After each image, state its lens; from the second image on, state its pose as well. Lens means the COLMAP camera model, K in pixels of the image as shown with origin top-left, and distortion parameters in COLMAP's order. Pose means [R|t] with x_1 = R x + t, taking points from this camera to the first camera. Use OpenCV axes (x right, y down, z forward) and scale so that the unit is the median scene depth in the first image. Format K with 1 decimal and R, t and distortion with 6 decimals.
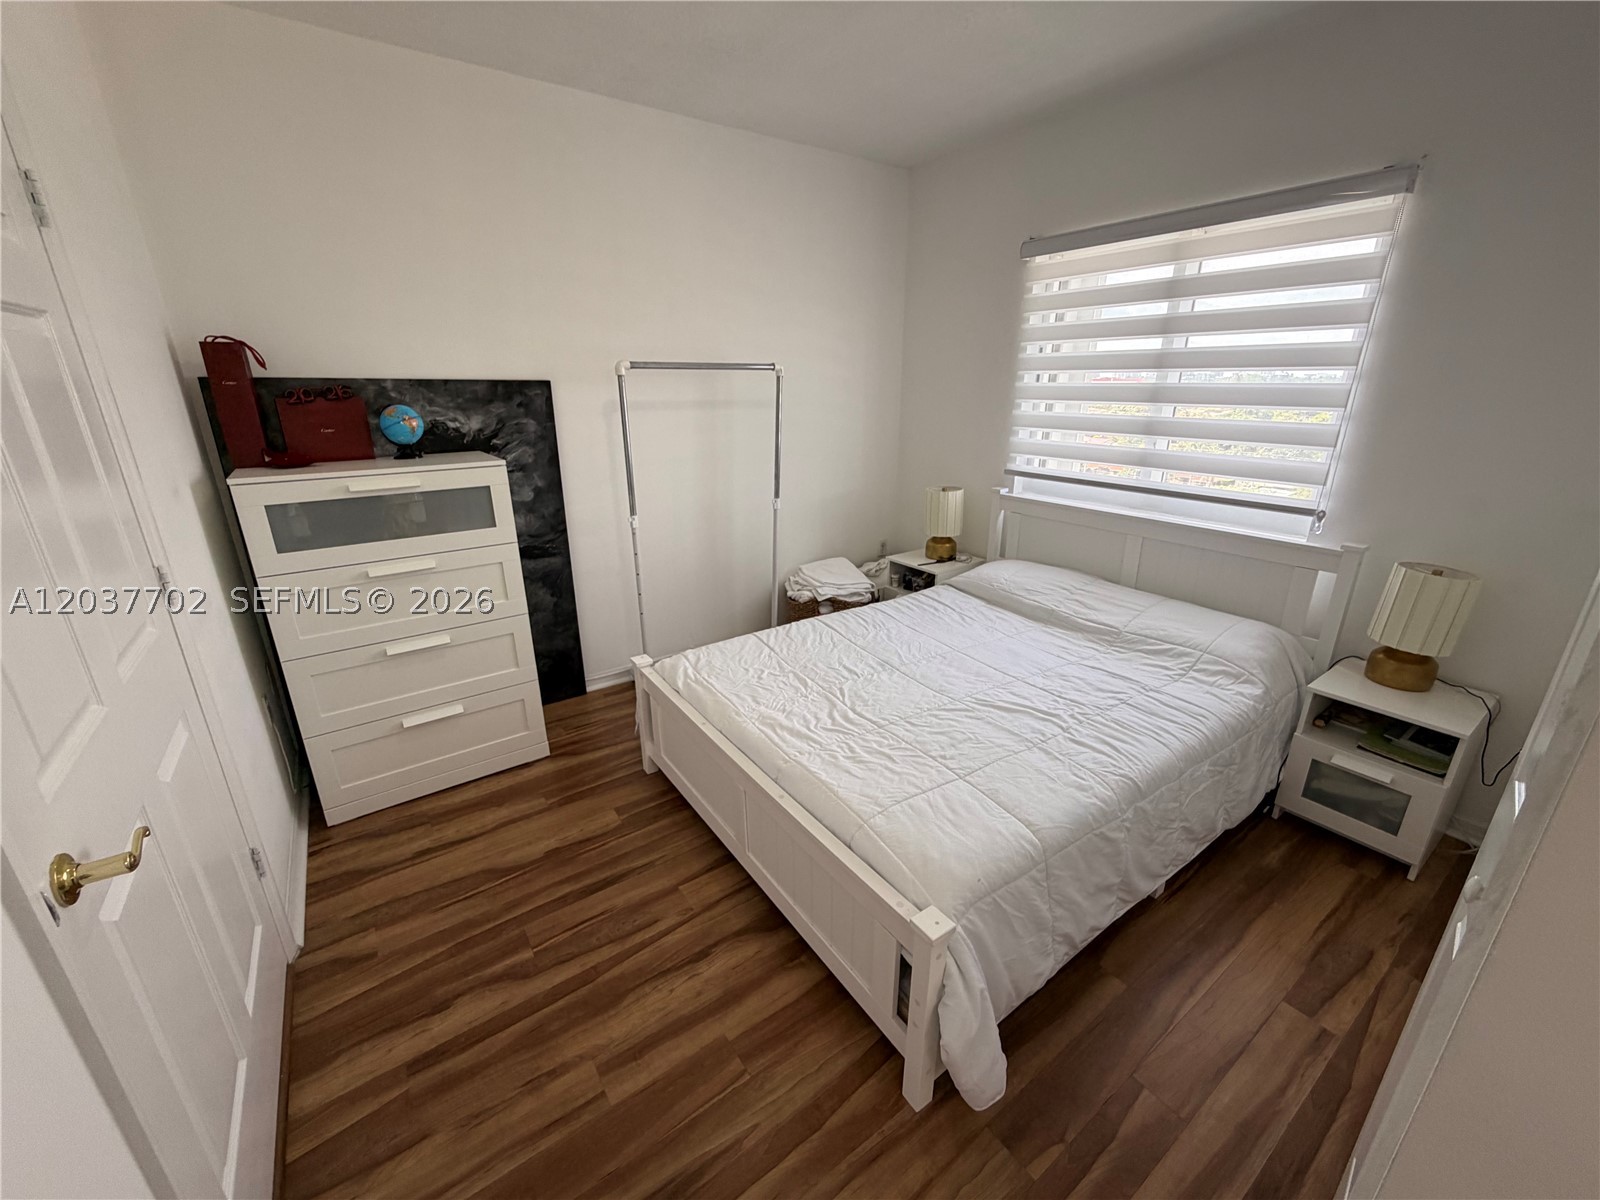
lens RADIAL K [[637.3, 0, 795.6], [0, 637.3, 594.3], [0, 0, 1]] dist [-0.003994, 0.001963]
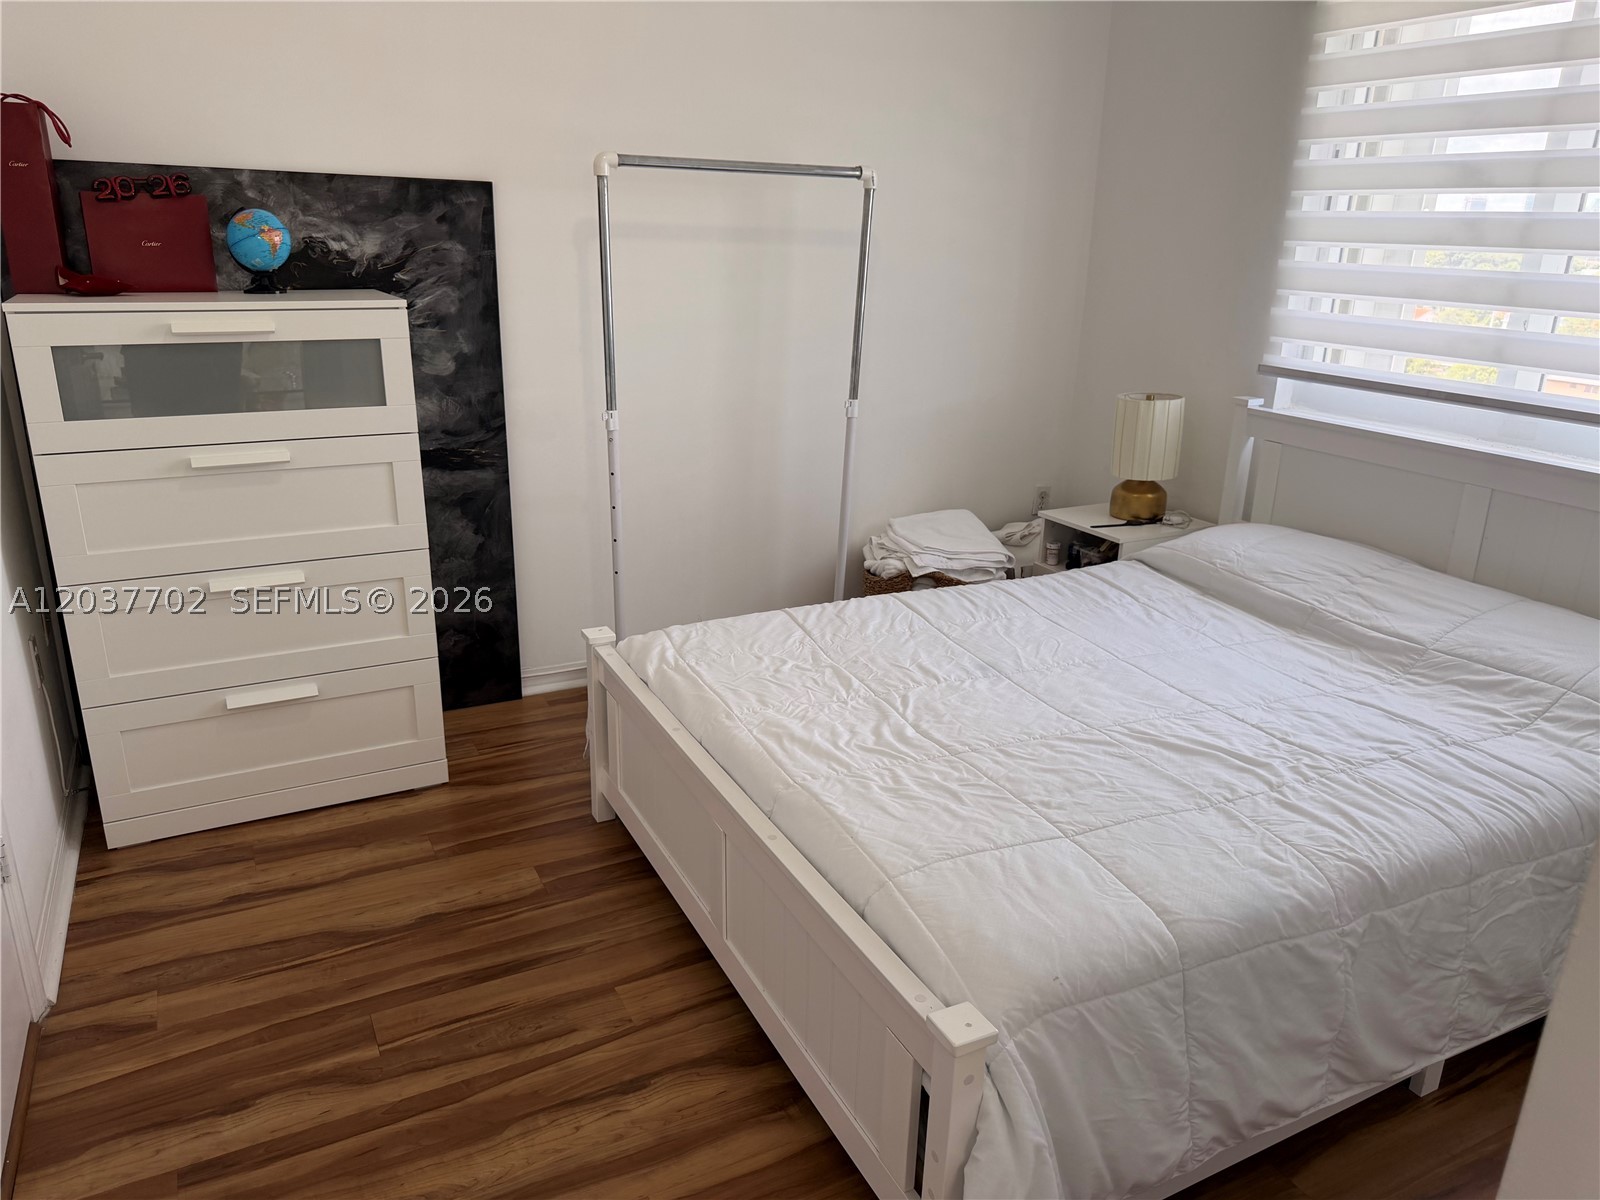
lens RADIAL K [[1132.1, 0, 797.3], [0, 1132.1, 604.3], [0, 0, 1]] dist [0.037038, -0.044226]
pose [[0.989748, 0.070297, -0.124326, 0.095637], [-0.070774, 0.997492, 0.000581, 0.066740], [0.124055, 0.008224, 0.992241, -0.077449]]
